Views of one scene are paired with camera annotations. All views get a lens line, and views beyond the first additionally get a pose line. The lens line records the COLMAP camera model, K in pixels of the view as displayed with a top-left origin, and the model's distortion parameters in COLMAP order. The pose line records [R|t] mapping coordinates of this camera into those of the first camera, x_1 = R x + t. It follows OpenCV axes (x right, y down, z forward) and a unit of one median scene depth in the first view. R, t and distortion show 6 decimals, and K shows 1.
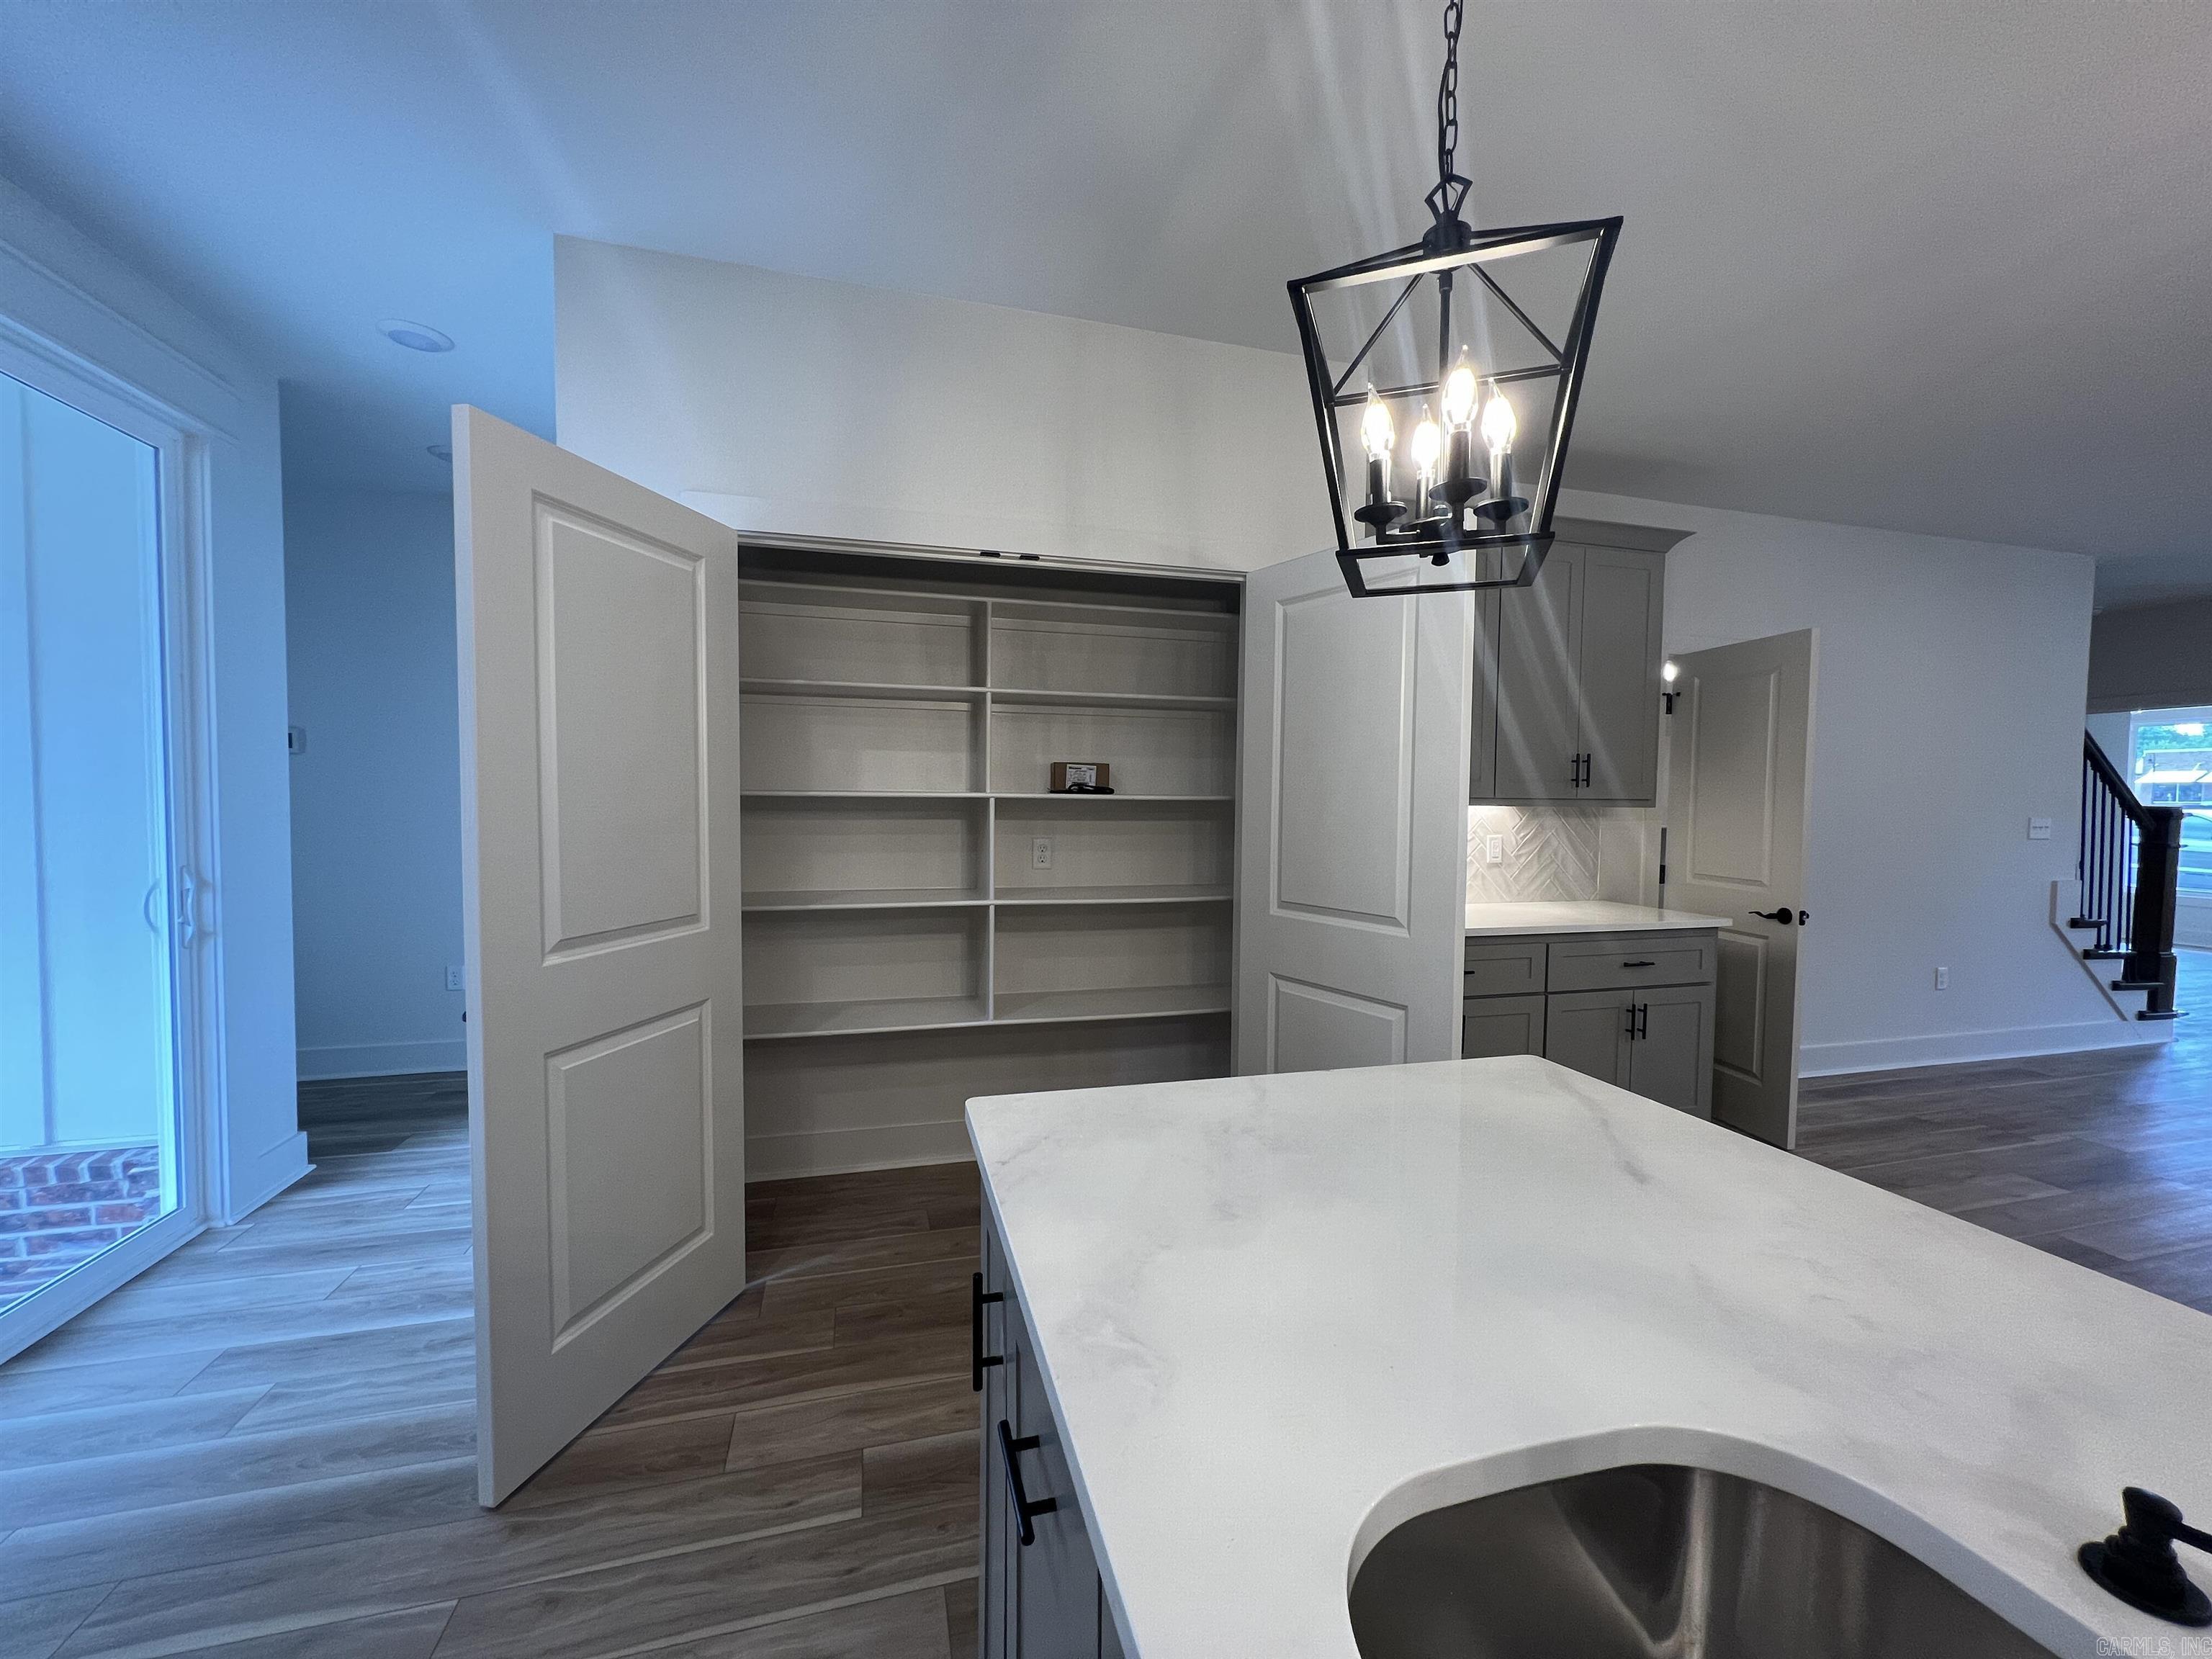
lens RADIAL K [[878.3, 0, 1109.3], [0, 878.3, 835.6], [0, 0, 1]] dist [-0.001431, 0.000419]
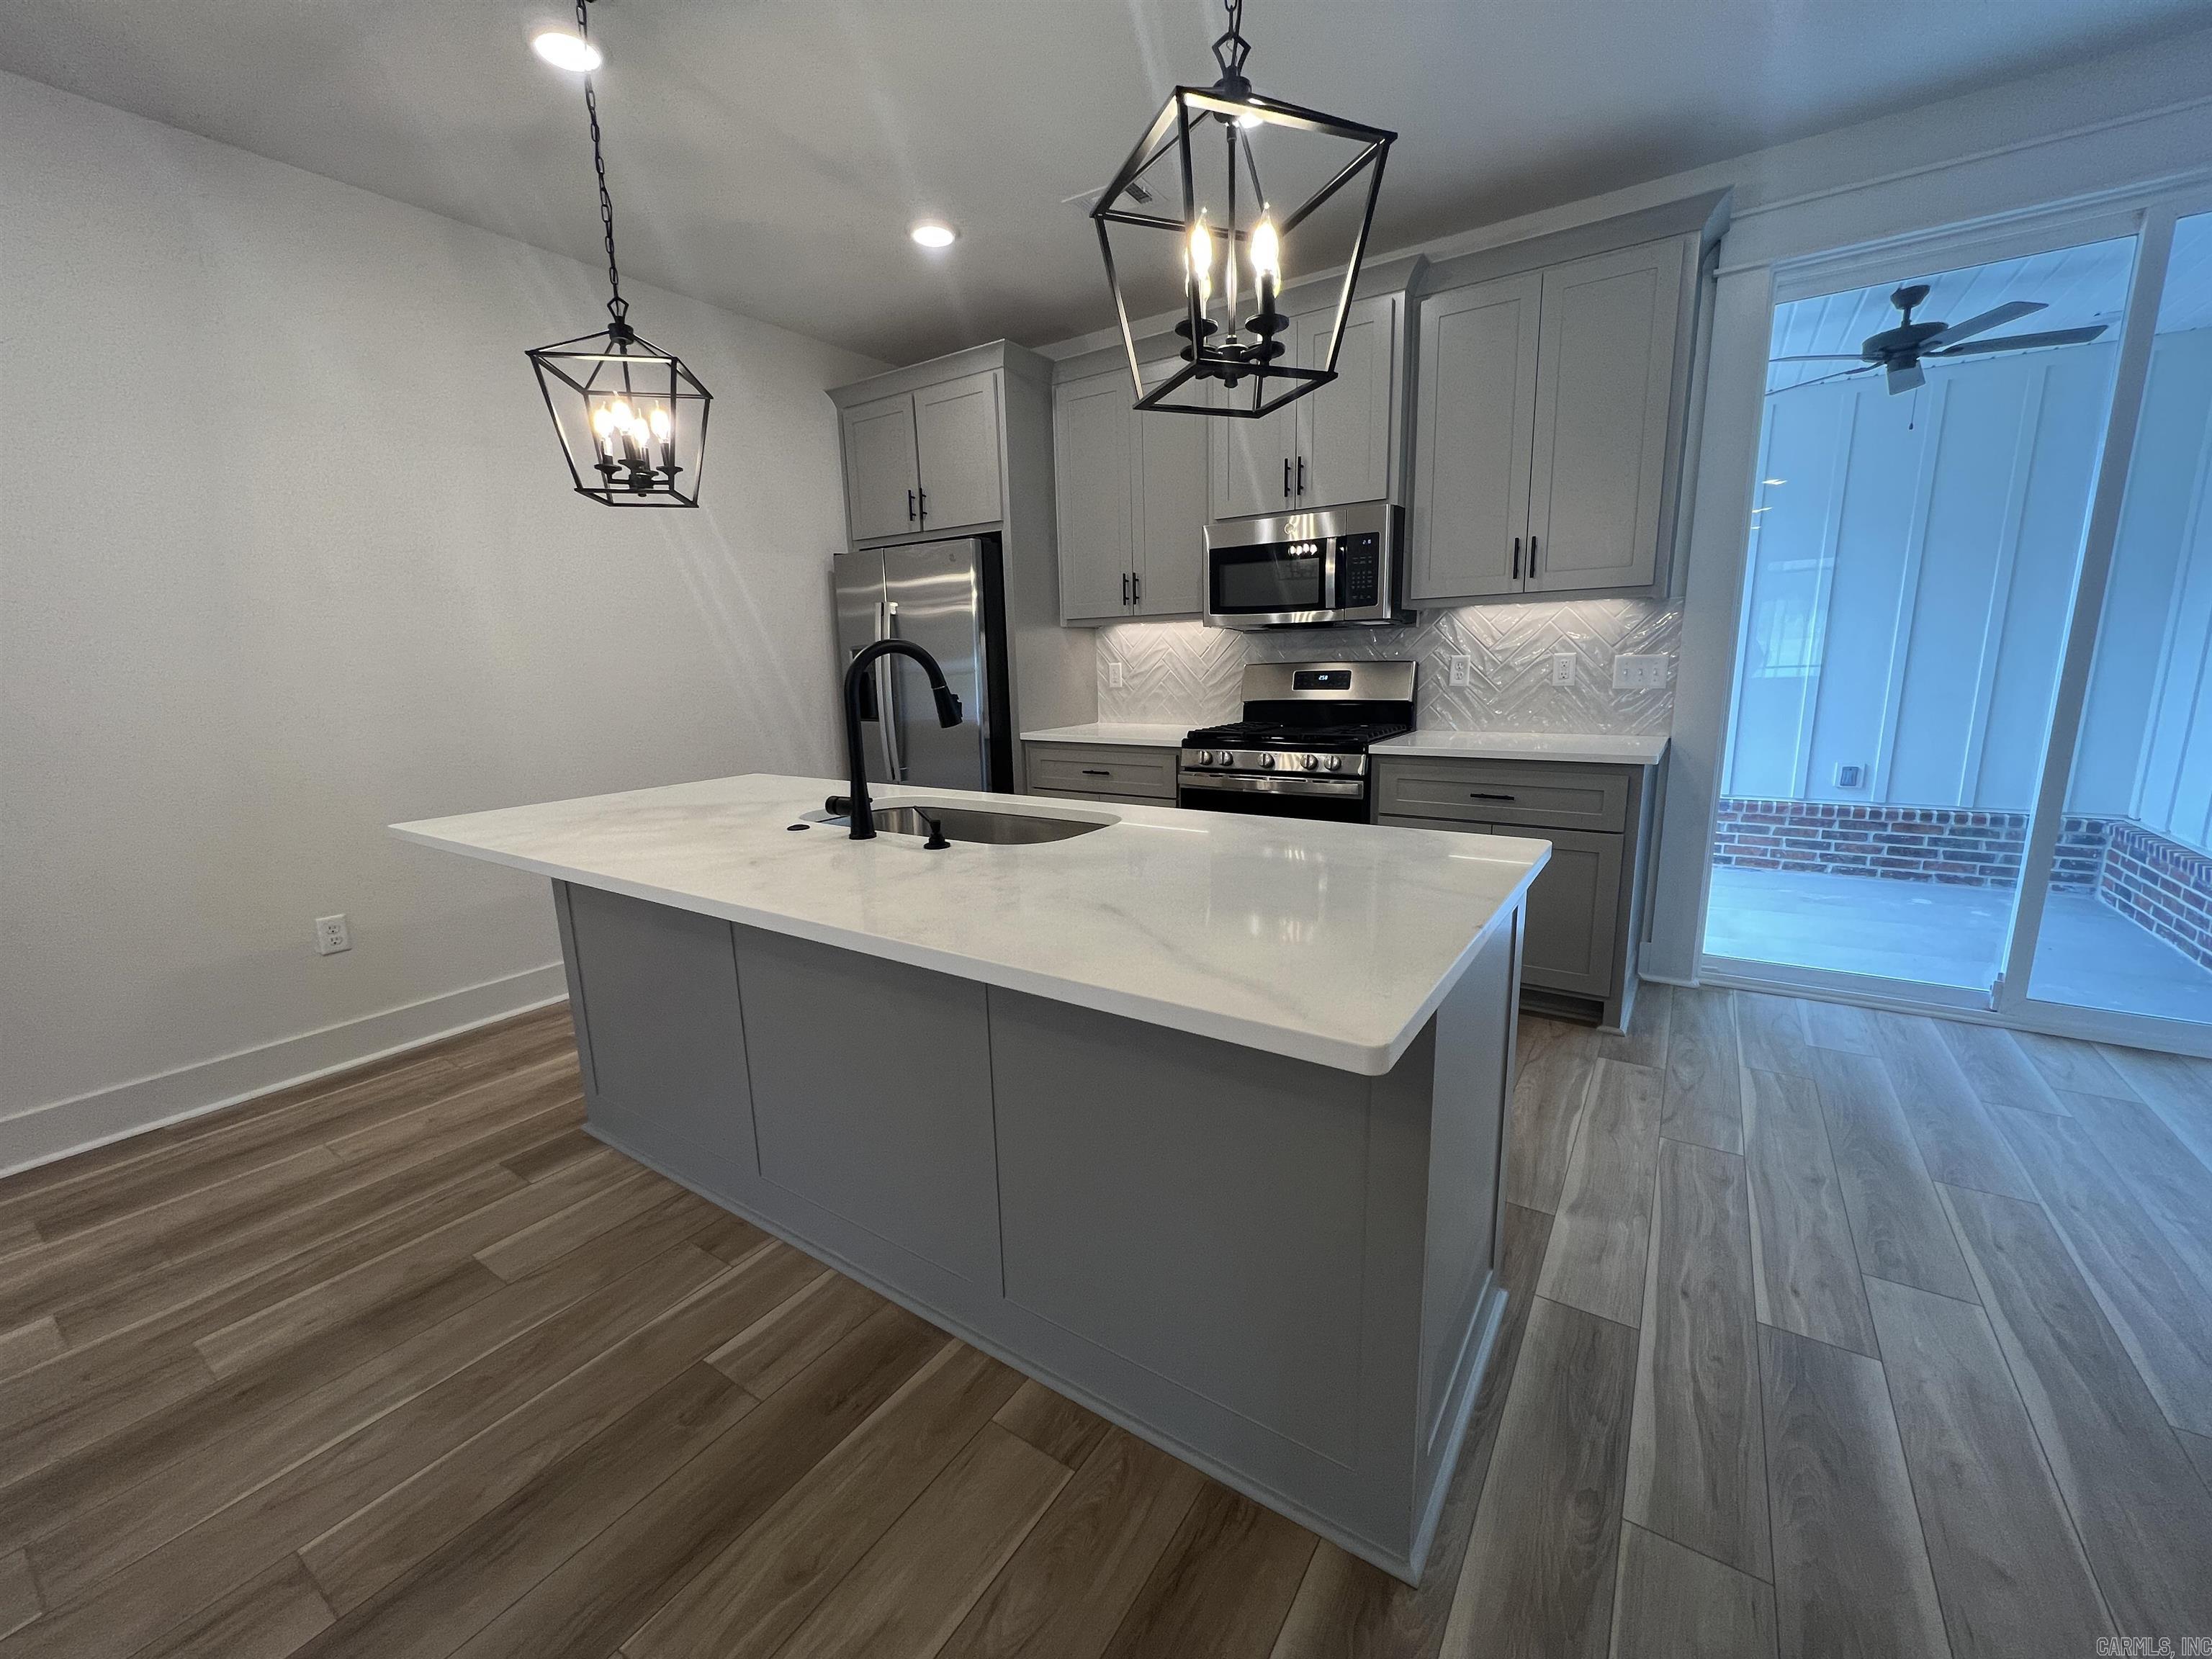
lens RADIAL K [[878.3, 0, 1109.3], [0, 878.3, 835.6], [0, 0, 1]] dist [-0.001431, 0.000419]
pose [[-0.755905, 0.140919, -0.639336, 0.353326], [-0.008128, 0.974464, 0.224397, 0.007456], [0.654631, 0.174819, -0.735456, 0.486833]]
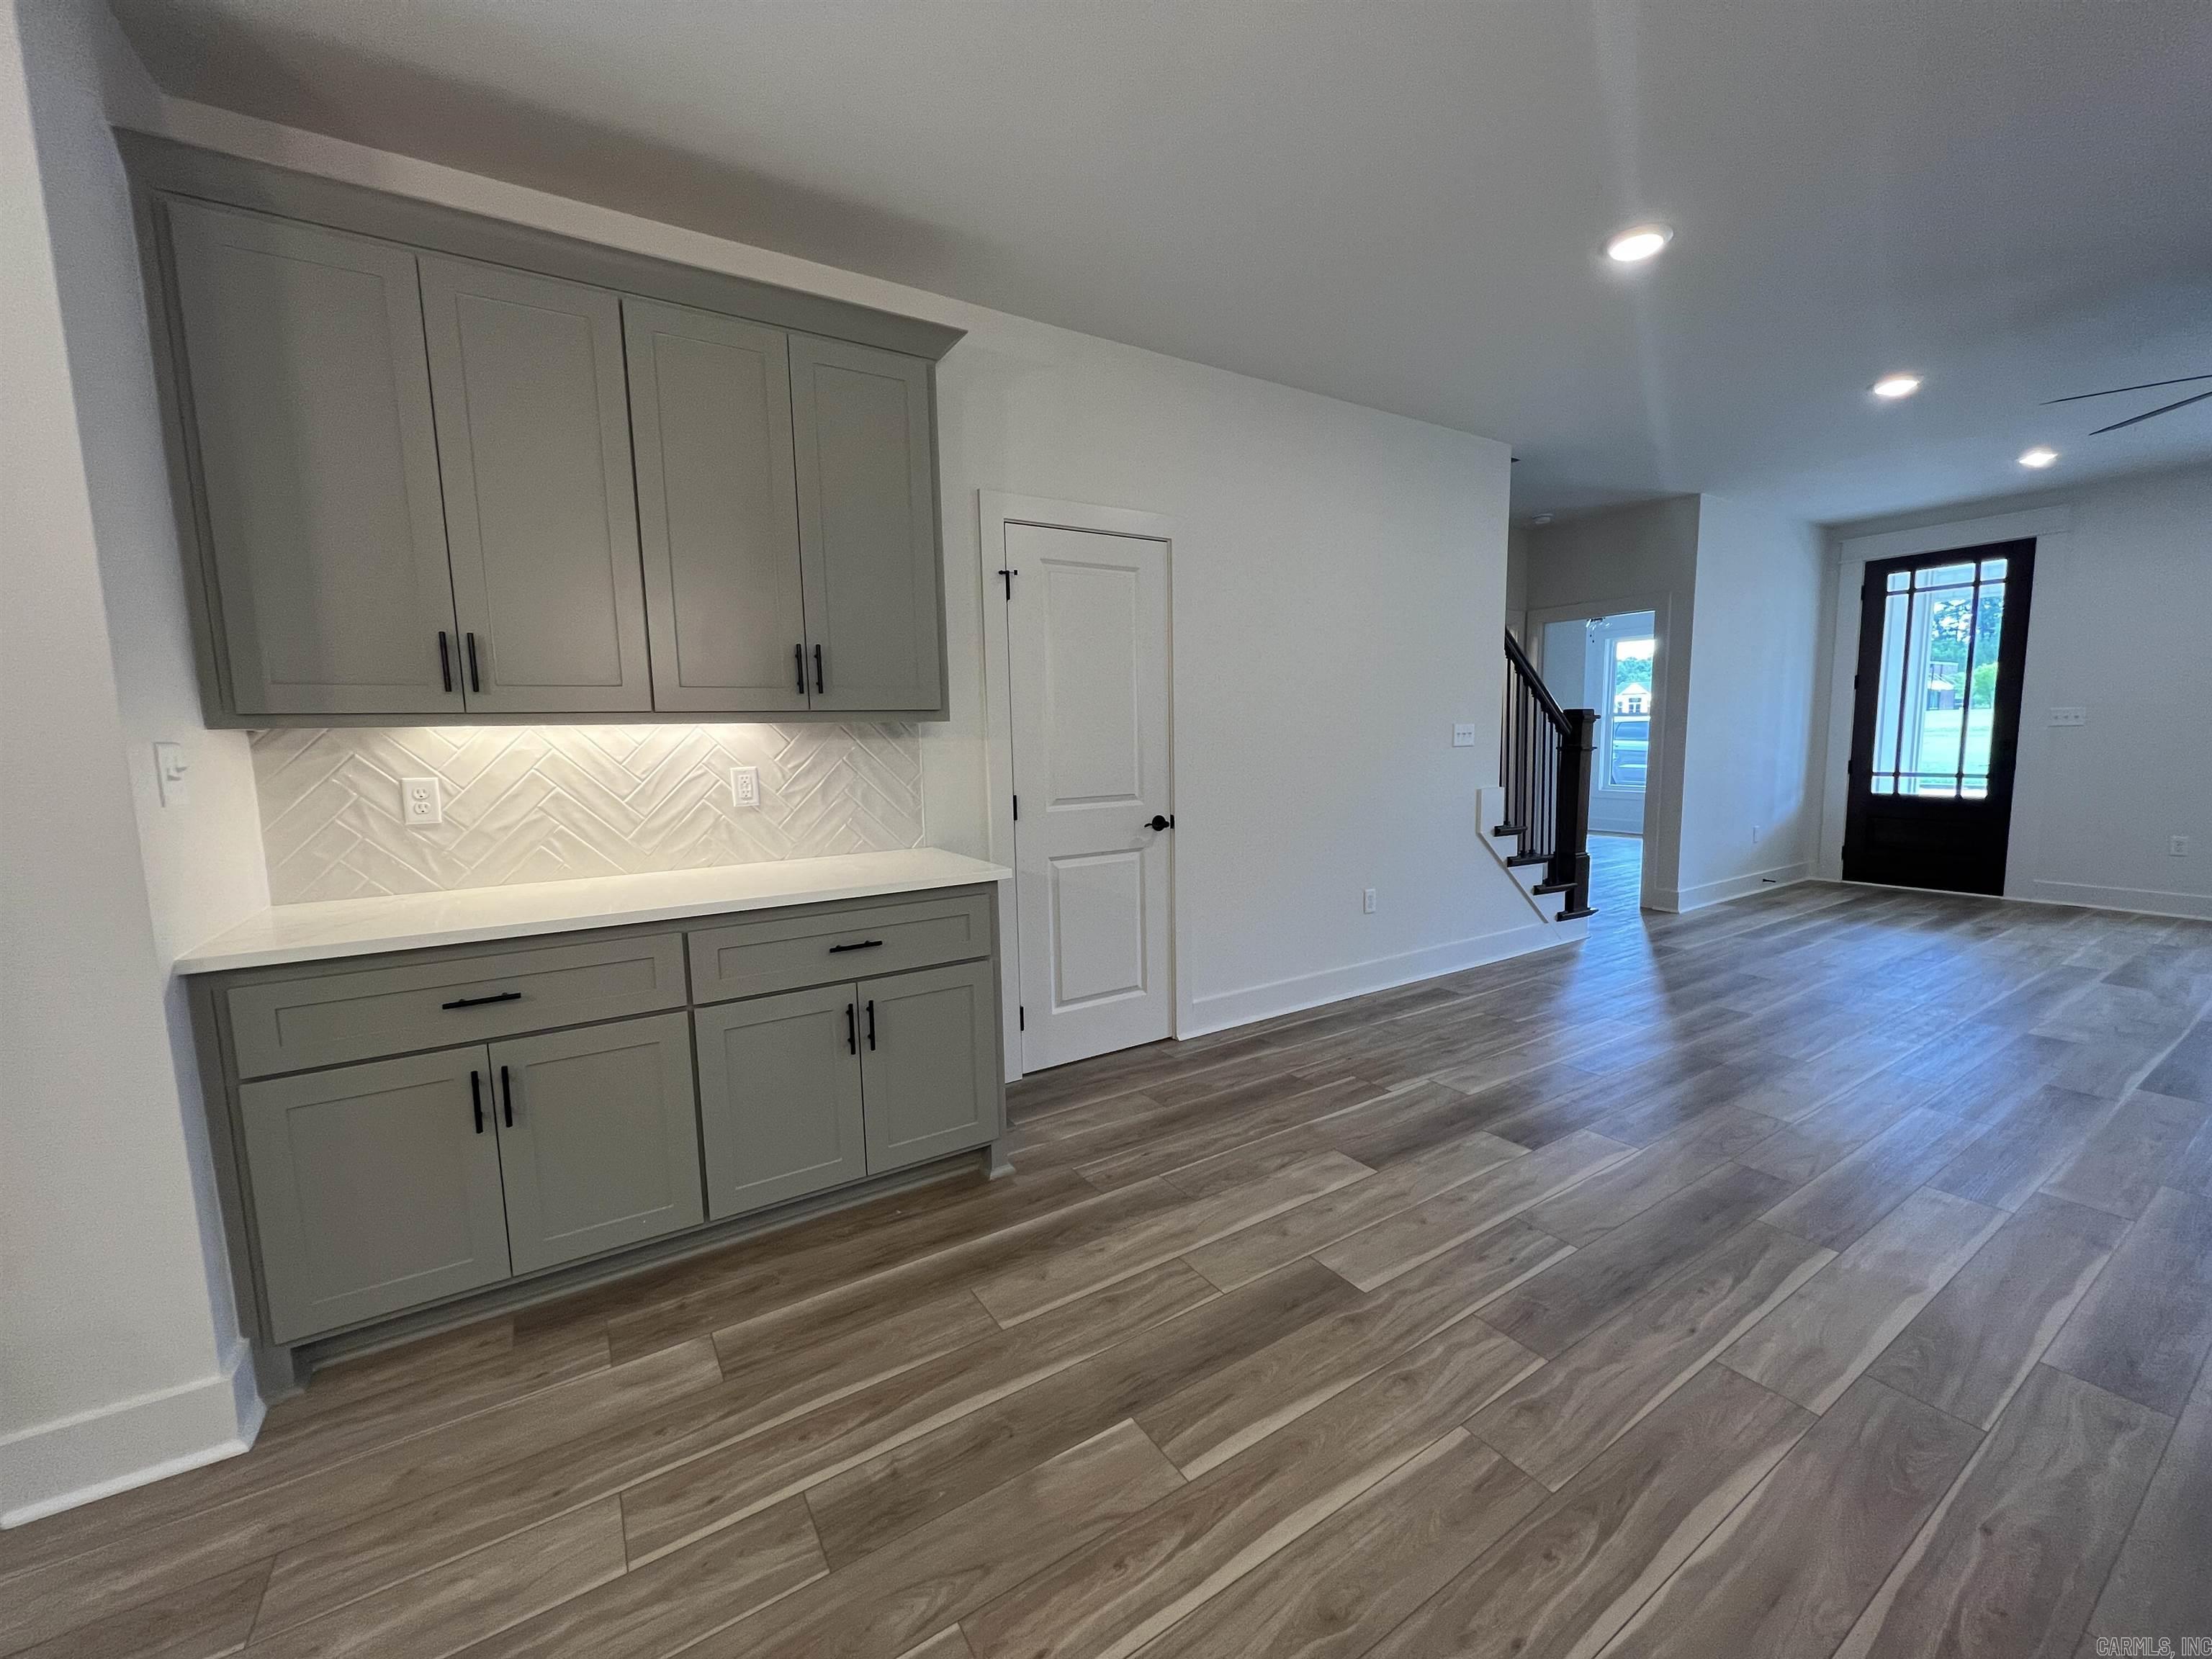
lens RADIAL K [[878.3, 0, 1109.3], [0, 878.3, 835.6], [0, 0, 1]] dist [-0.001431, 0.000419]
pose [[0.955995, -0.063653, 0.286394, 0.505301], [0.042426, 0.995913, 0.079729, 0.010264], [-0.290299, -0.064070, 0.954789, 0.238824]]
